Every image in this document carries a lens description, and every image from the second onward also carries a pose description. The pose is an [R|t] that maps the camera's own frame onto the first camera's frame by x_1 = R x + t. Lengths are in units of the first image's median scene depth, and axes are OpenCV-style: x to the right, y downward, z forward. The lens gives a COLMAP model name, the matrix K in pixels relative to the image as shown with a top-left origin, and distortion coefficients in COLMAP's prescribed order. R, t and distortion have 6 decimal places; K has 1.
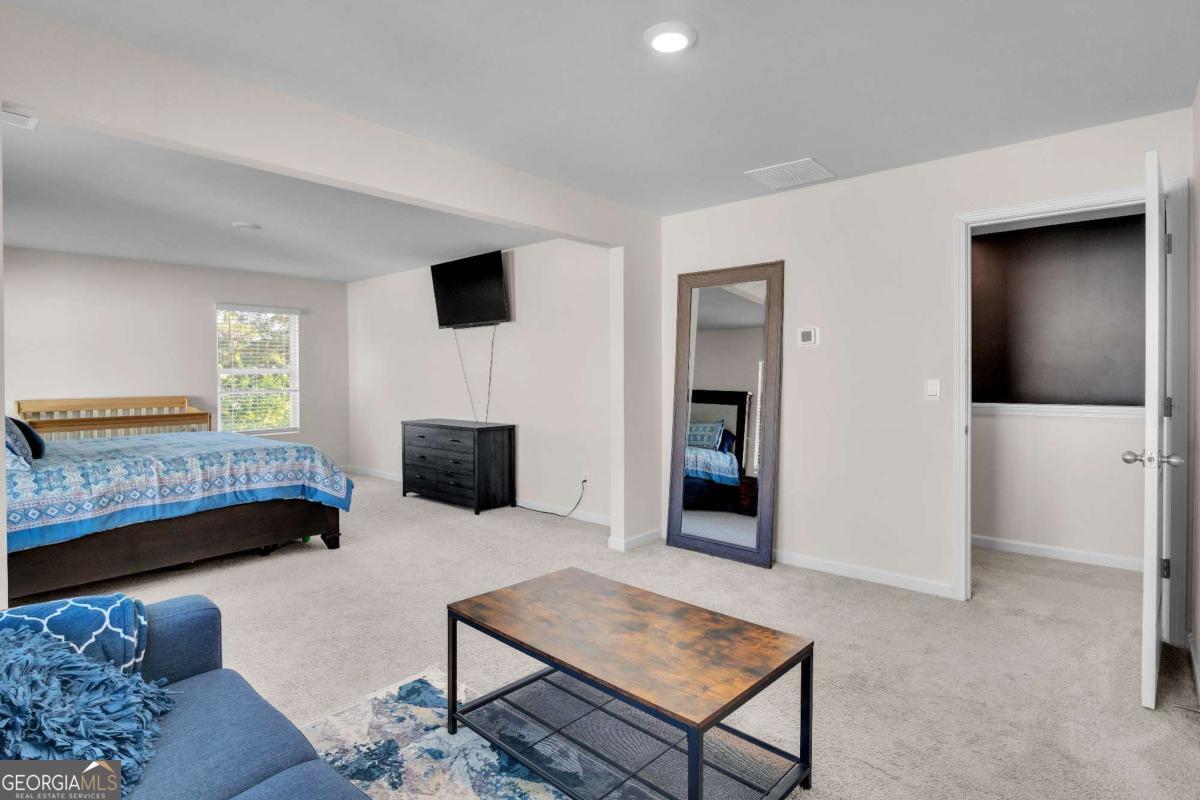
lens RADIAL K [[613.0, 0, 596.8], [0, 613.0, 383.9], [0, 0, 1]] dist [-0.001927, 0.000006]
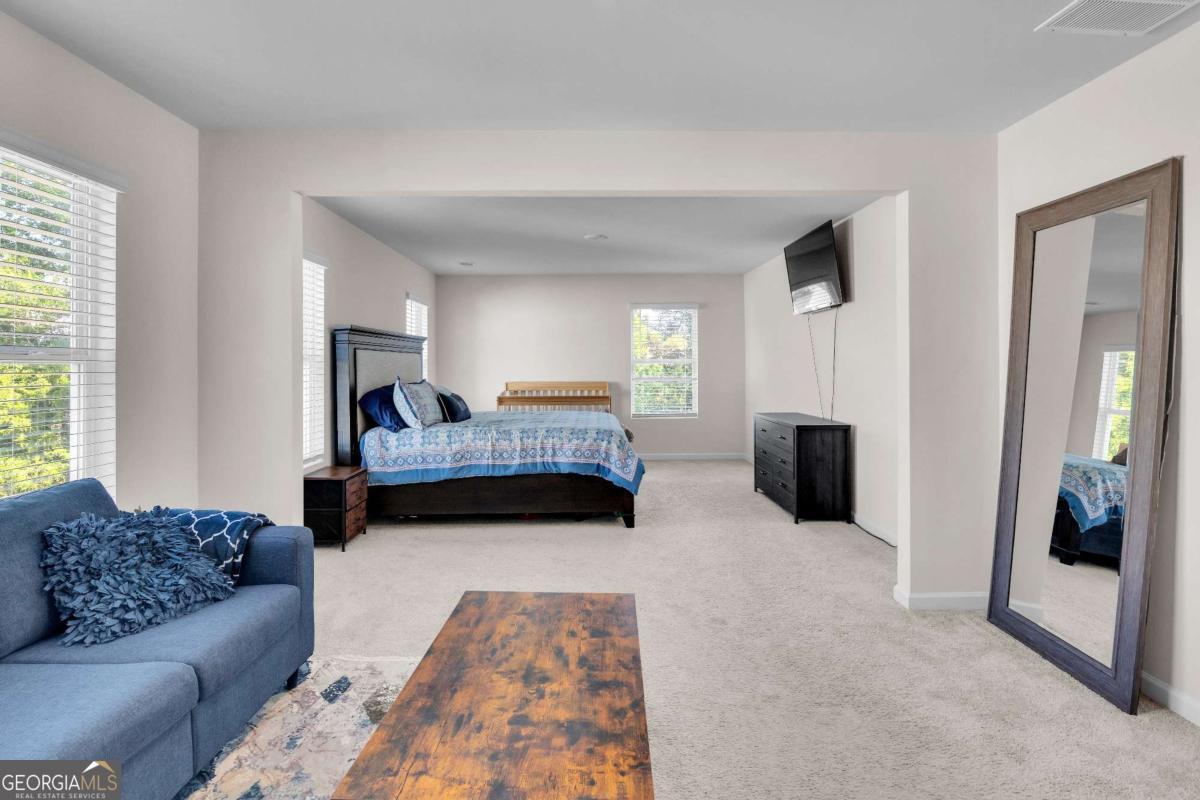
lens RADIAL K [[614.6, 0, 592.6], [0, 614.6, 367.4], [0, 0, 1]] dist [-0.002218, -0.000471]
pose [[0.673332, 0.005531, -0.739320, 0.361722], [-0.013126, 0.999904, -0.004474, -0.005346], [0.739224, 0.012717, 0.673340, 0.257050]]
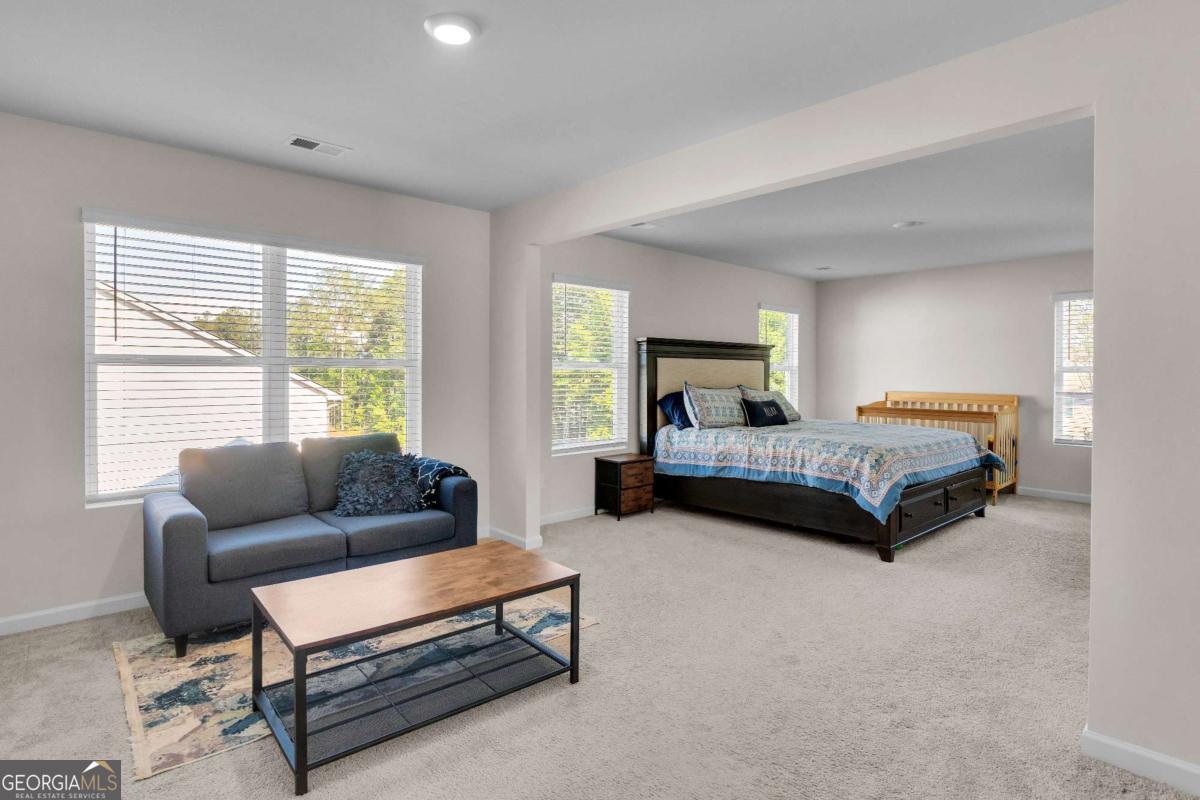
lens RADIAL K [[613.0, 0, 596.8], [0, 613.0, 383.9], [0, 0, 1]] dist [-0.001927, 0.000006]
pose [[-0.102548, 0.023895, -0.994441, 0.596111], [-0.022971, 0.999388, 0.026382, -0.013827], [0.994463, 0.025549, -0.101937, 0.742342]]
